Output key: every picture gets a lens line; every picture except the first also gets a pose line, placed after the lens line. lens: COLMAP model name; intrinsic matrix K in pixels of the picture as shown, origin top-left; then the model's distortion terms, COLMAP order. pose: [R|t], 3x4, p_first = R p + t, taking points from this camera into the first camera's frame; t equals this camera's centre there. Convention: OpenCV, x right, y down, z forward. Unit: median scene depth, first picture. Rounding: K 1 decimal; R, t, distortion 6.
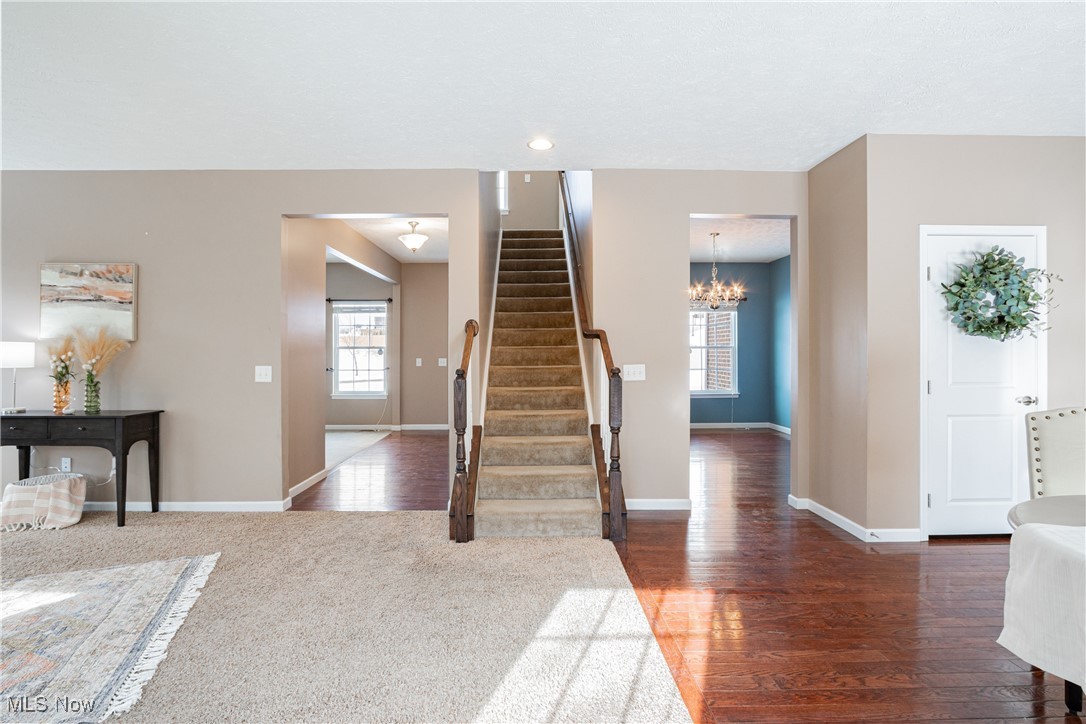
lens RADIAL K [[497.5, 0, 543.0], [0, 497.5, 362.0], [0, 0, 1]] dist [-0.015166, 0.000145]
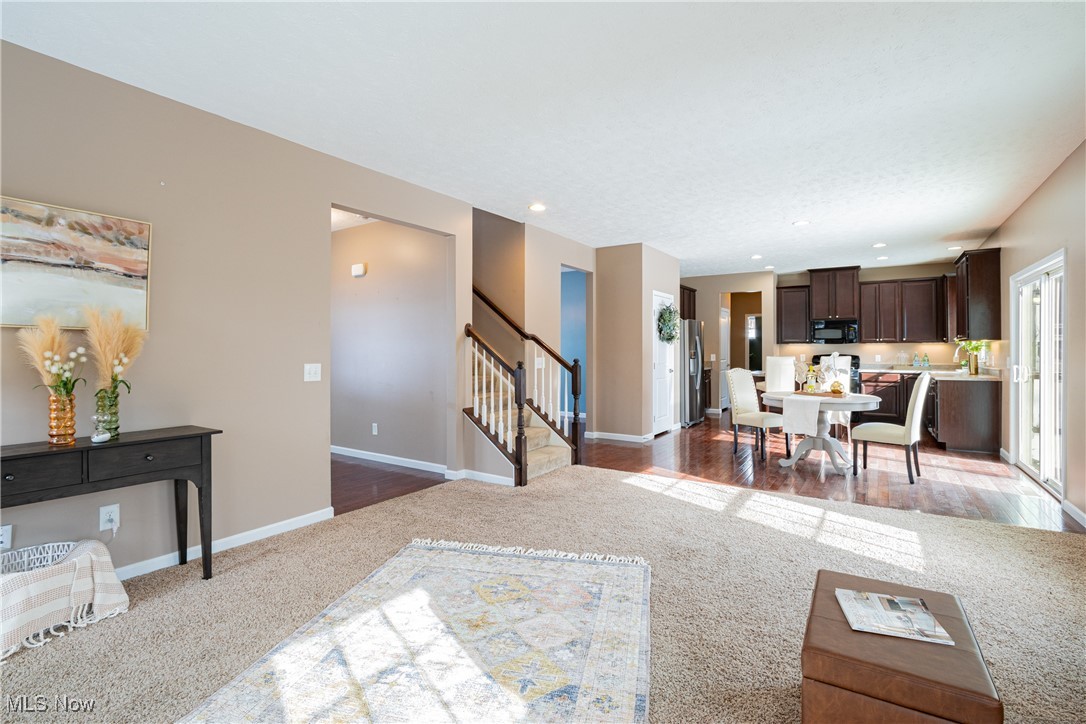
lens RADIAL K [[509.4, 0, 540.2], [0, 509.4, 353.8], [0, 0, 1]] dist [-0.012746, 0.000429]
pose [[0.567601, -0.004370, 0.823292, -1.114462], [0.007394, 0.999973, 0.000210, -0.007204], [-0.823271, 0.005968, 0.567618, 0.124596]]
